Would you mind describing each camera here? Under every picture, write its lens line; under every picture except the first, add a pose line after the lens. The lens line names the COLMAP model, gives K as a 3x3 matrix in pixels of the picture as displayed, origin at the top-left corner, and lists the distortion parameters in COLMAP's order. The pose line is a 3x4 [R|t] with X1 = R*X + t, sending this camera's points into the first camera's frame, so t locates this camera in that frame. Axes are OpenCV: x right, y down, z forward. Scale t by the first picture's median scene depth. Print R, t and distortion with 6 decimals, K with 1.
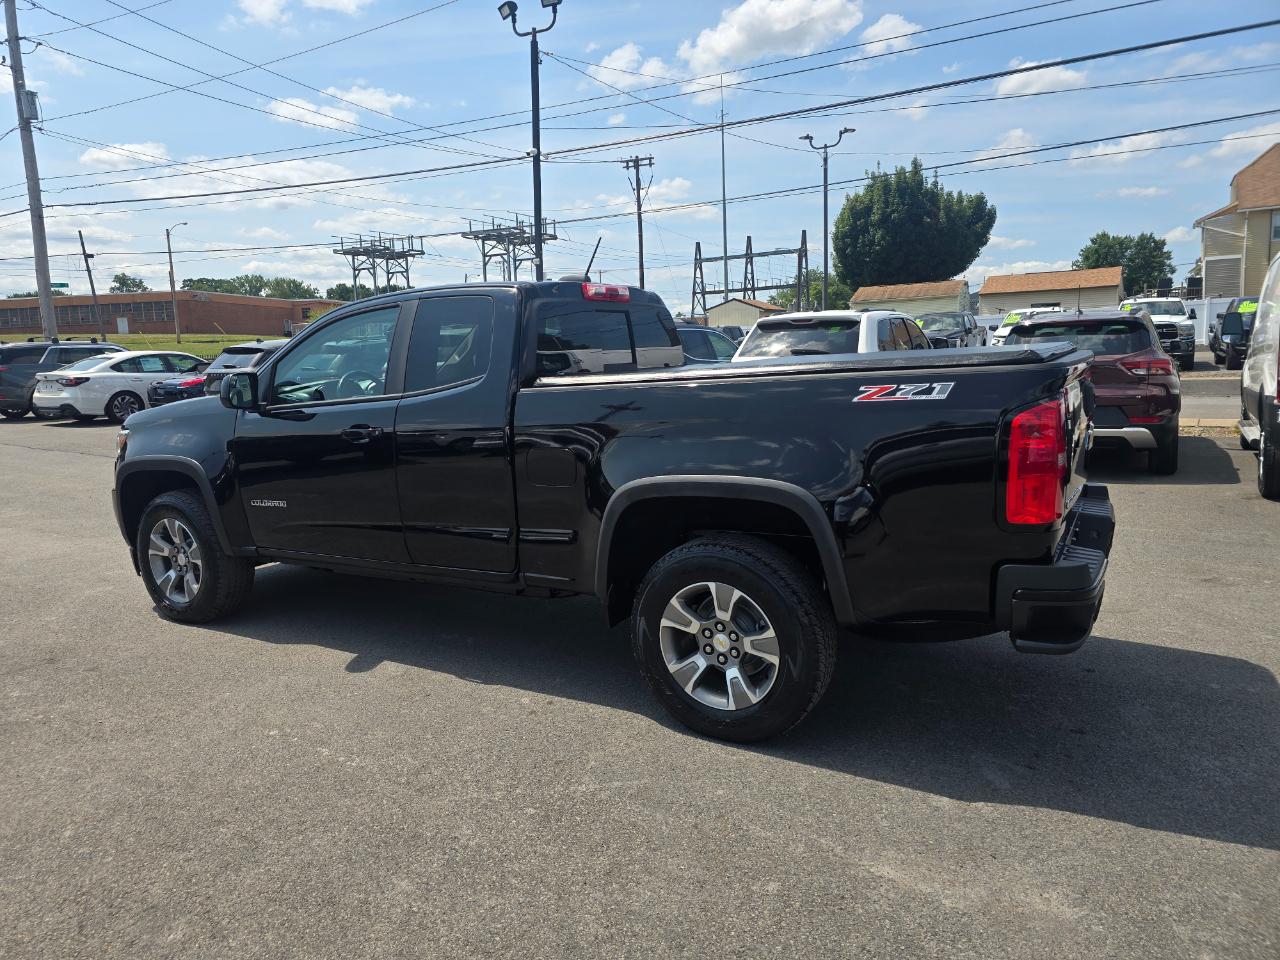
lens RADIAL K [[874.4, 0, 625.0], [0, 874.4, 461.6], [0, 0, 1]] dist [0.060880, -0.056838]
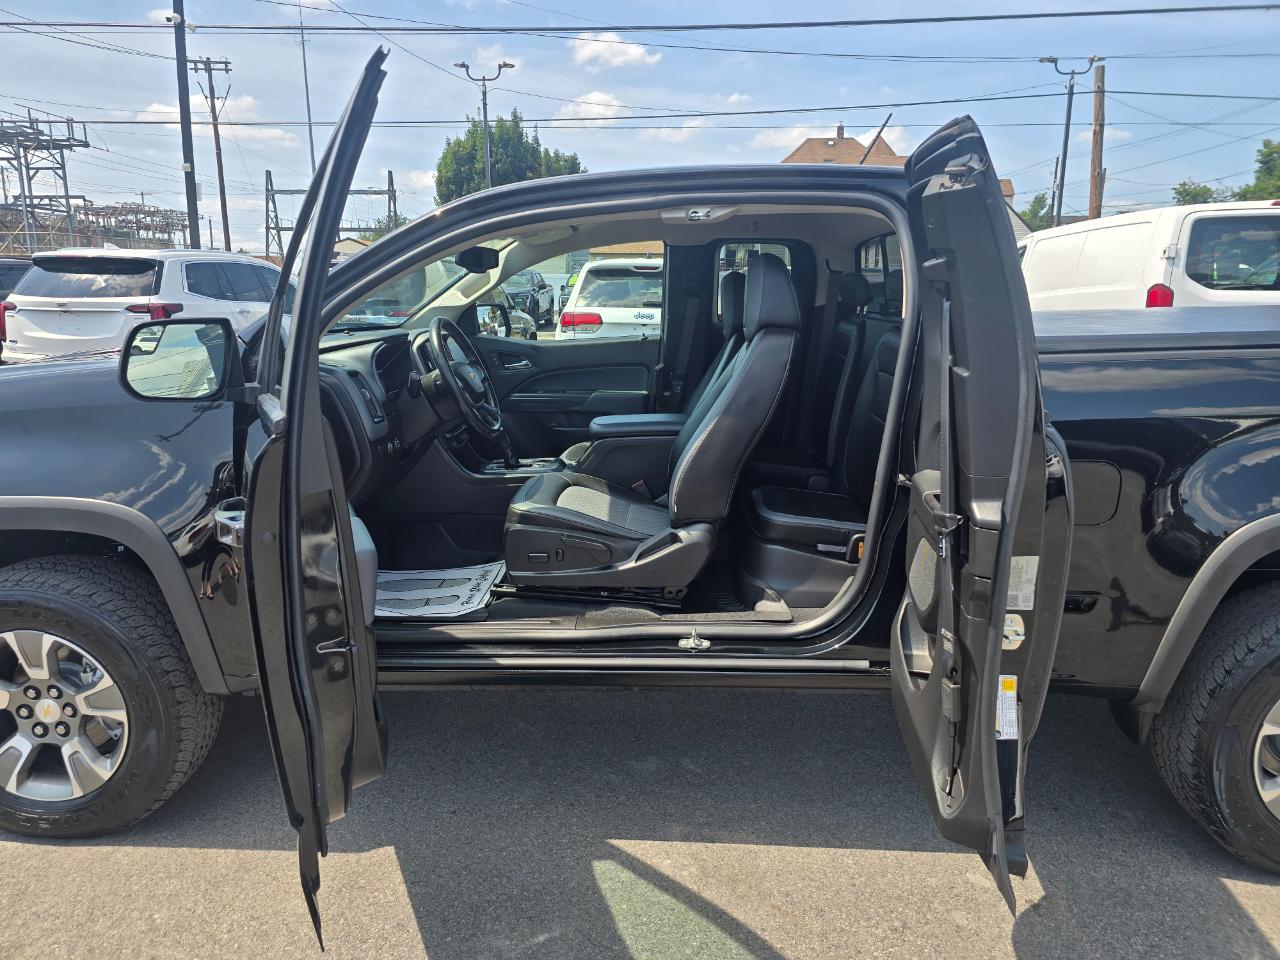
lens RADIAL K [[874.4, 0, 625.0], [0, 874.4, 461.6], [0, 0, 1]] dist [0.060880, -0.056838]
pose [[0.881168, -0.050081, 0.470143, -0.116034], [0.024344, 0.997861, 0.060667, -0.010373], [-0.472176, -0.042012, 0.880503, 0.113196]]
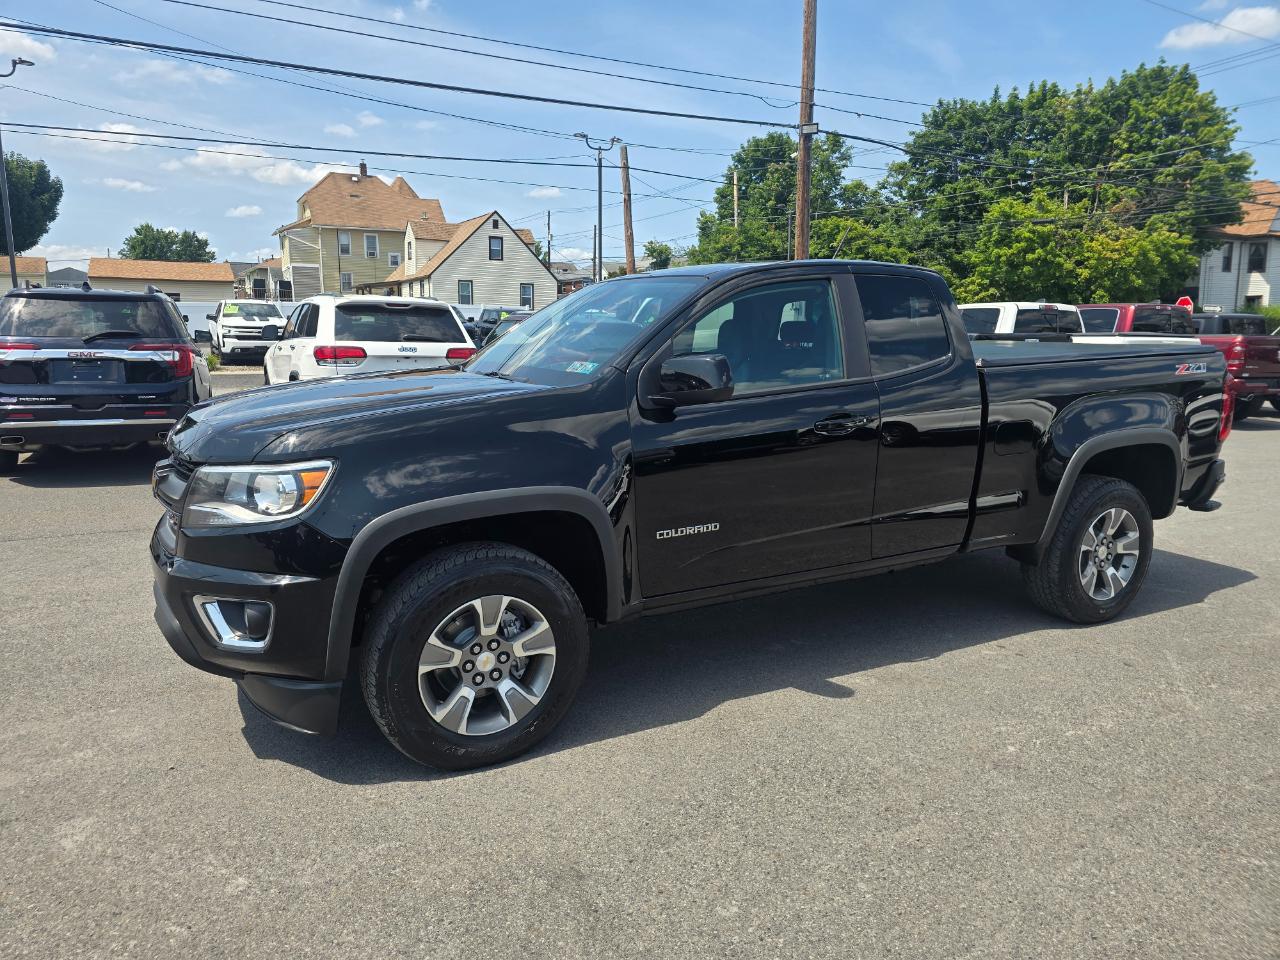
lens RADIAL K [[874.4, 0, 625.0], [0, 874.4, 461.6], [0, 0, 1]] dist [0.060880, -0.056838]
pose [[0.502082, -0.089341, 0.860193, -0.236680], [0.082812, 0.995046, 0.055011, -0.012015], [-0.860846, 0.043614, 0.506993, 0.152482]]
